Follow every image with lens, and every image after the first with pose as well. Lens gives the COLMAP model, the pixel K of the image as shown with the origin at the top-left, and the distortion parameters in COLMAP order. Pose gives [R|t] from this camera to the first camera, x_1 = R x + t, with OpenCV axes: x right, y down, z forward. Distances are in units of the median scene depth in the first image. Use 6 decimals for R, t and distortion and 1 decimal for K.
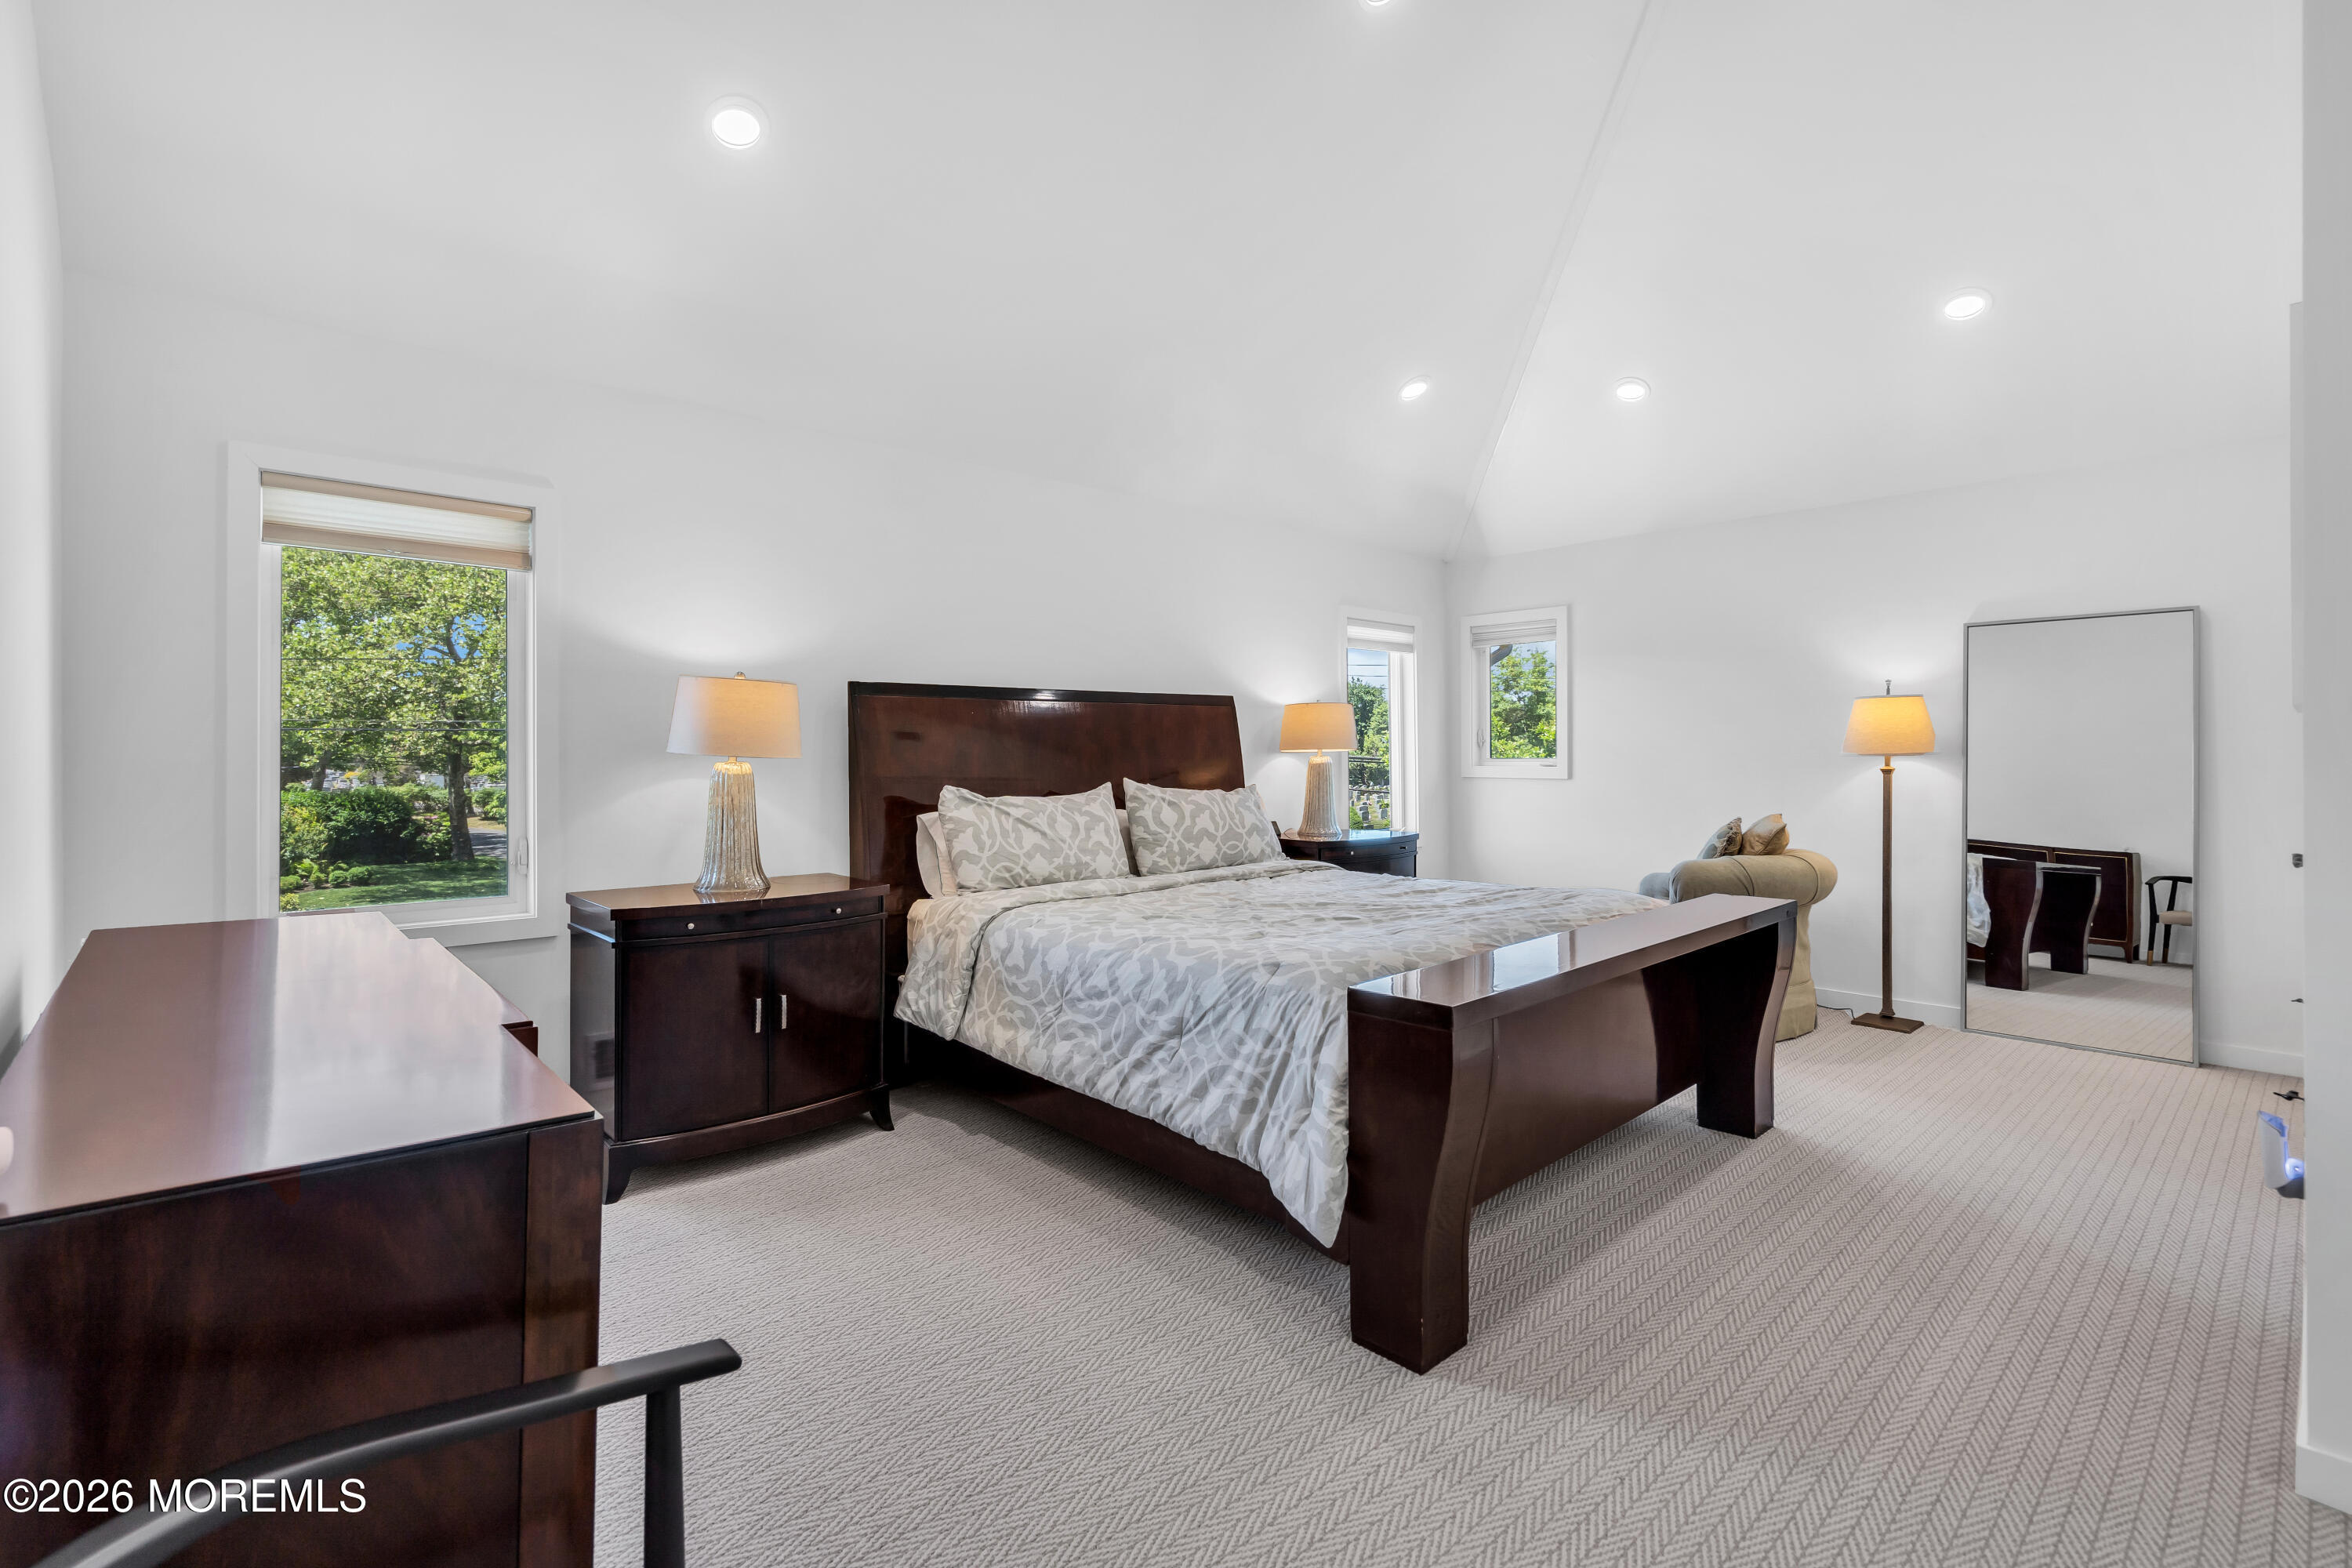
lens RADIAL K [[1088.1, 0, 1159.7], [0, 1088.1, 754.3], [0, 0, 1]] dist [-0.000803, 0.000805]
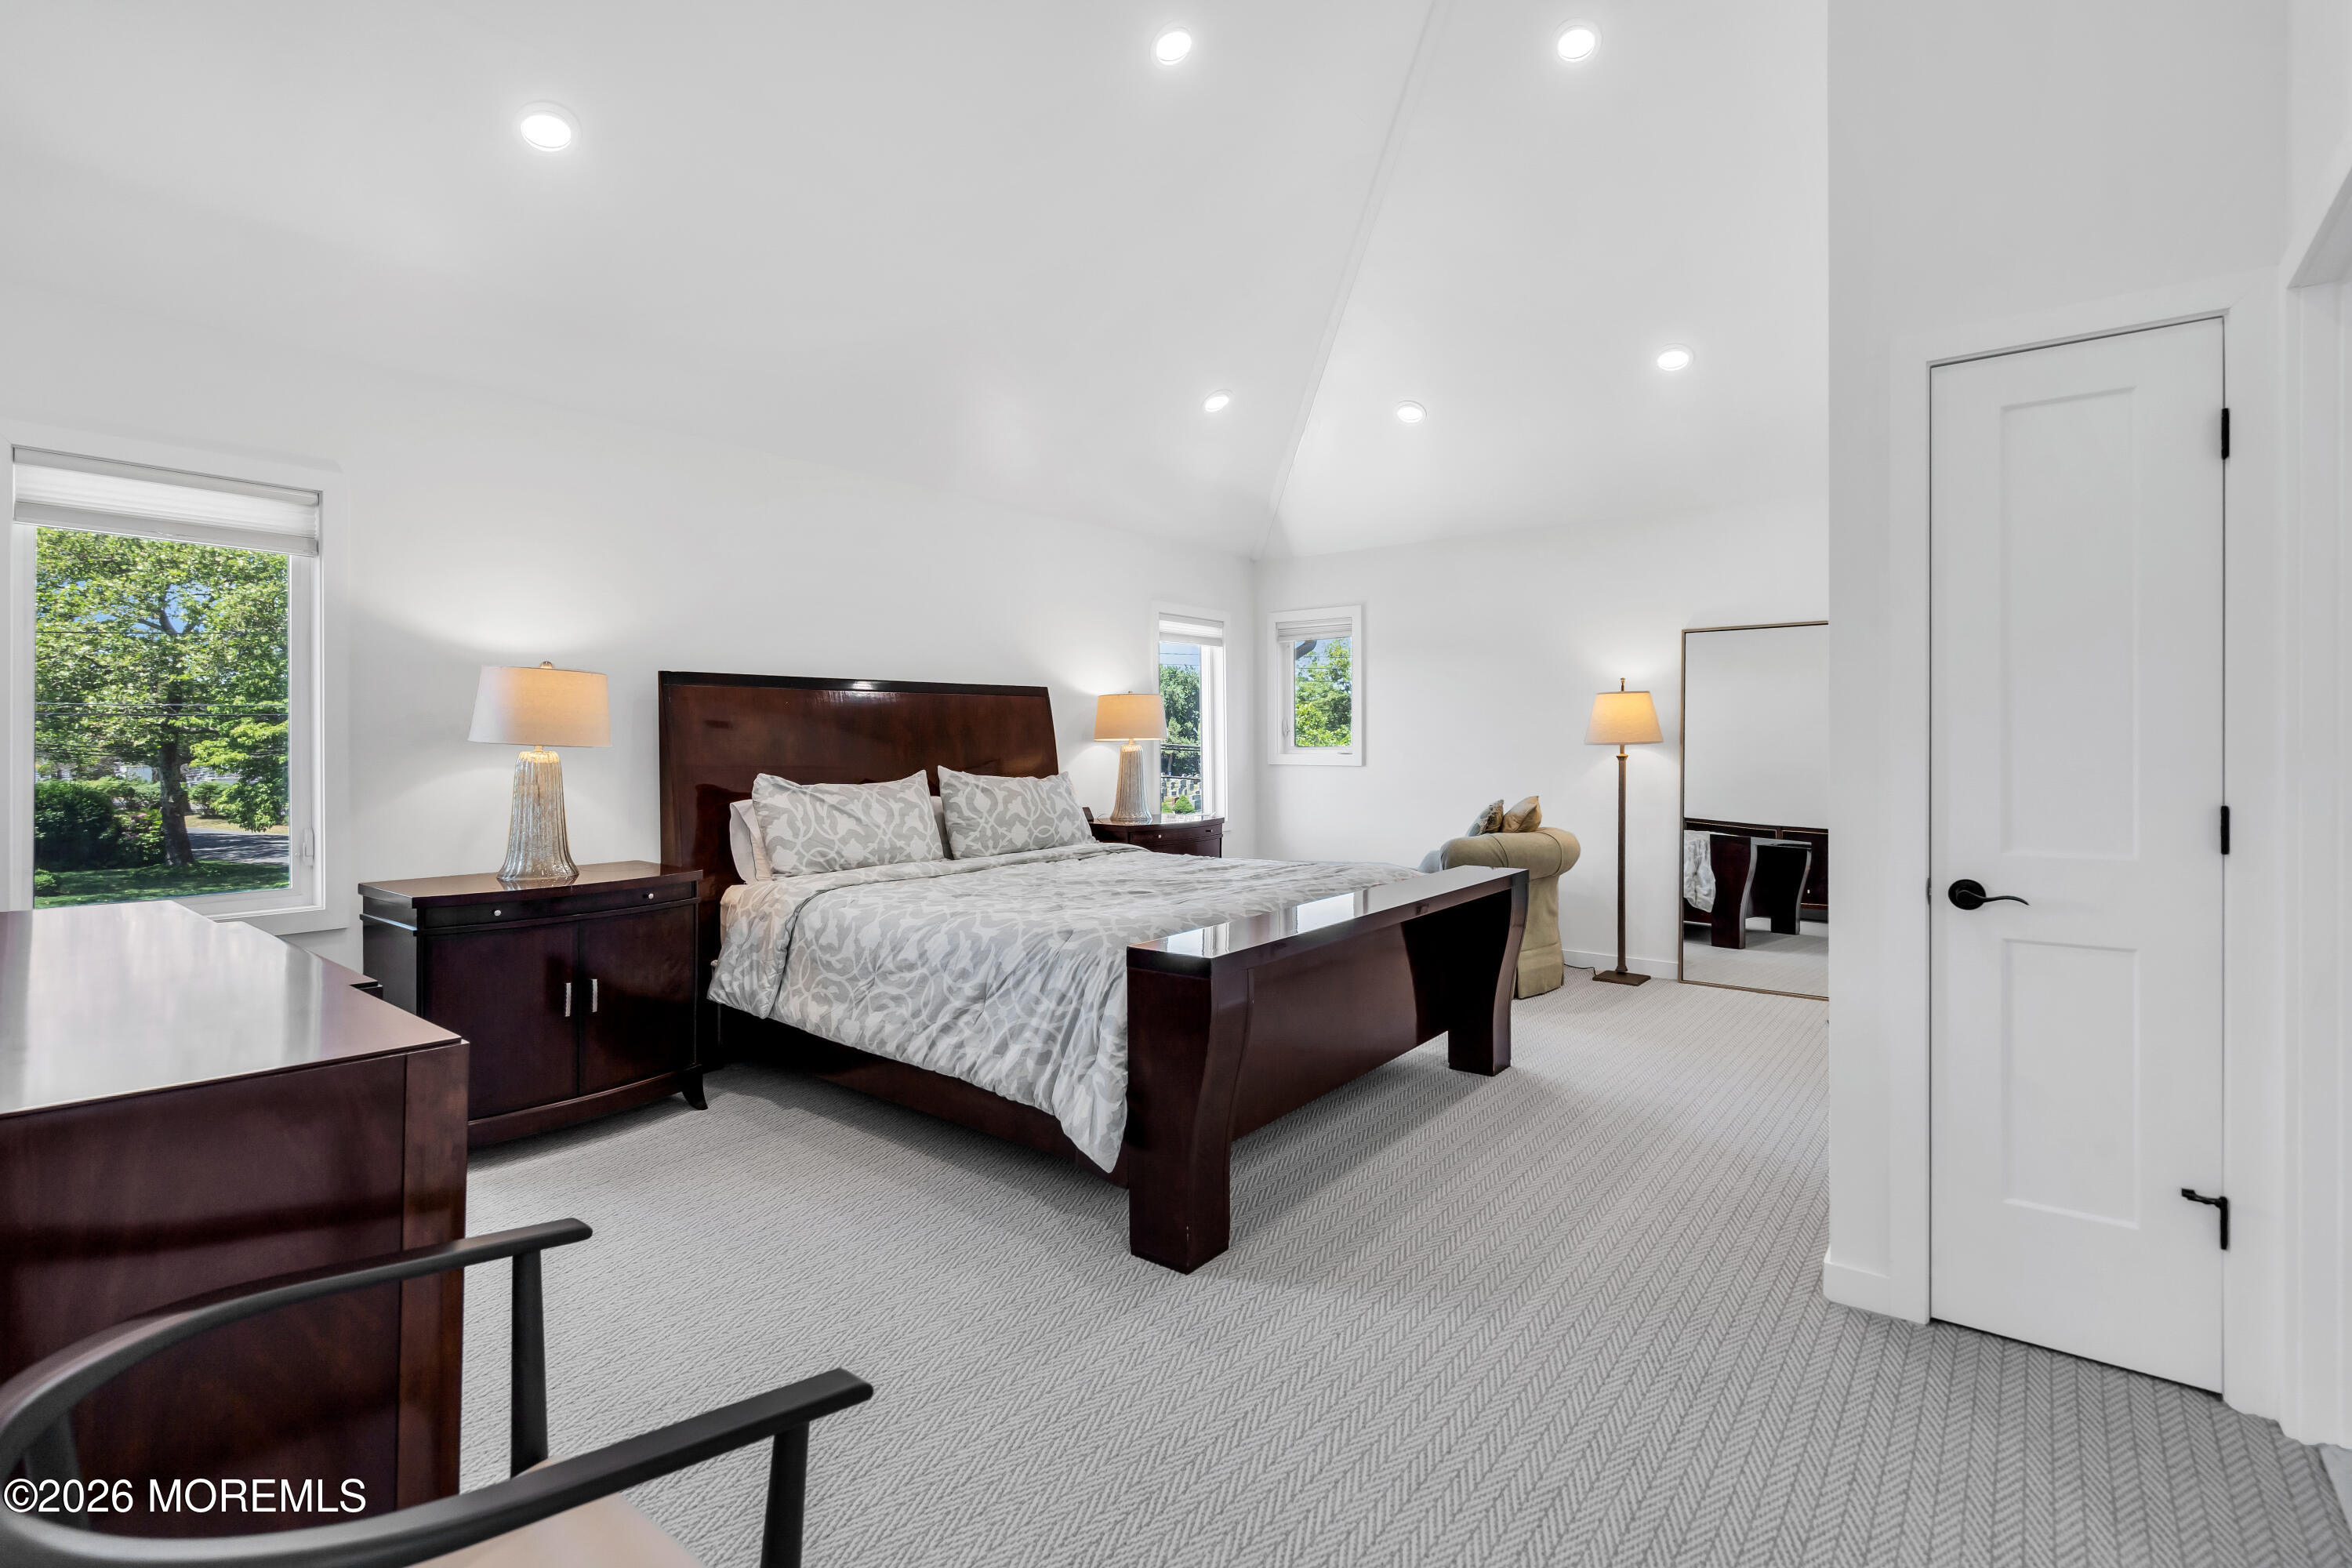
lens RADIAL K [[1117.7, 0, 1170.8], [0, 1117.7, 746.7], [0, 0, 1]] dist [-0.005106, 0.000137]
pose [[0.987301, -0.000484, 0.158858, 0.020637], [-0.000047, 0.999994, 0.003342, -0.000238], [-0.158859, -0.003307, 0.987296, -0.110813]]
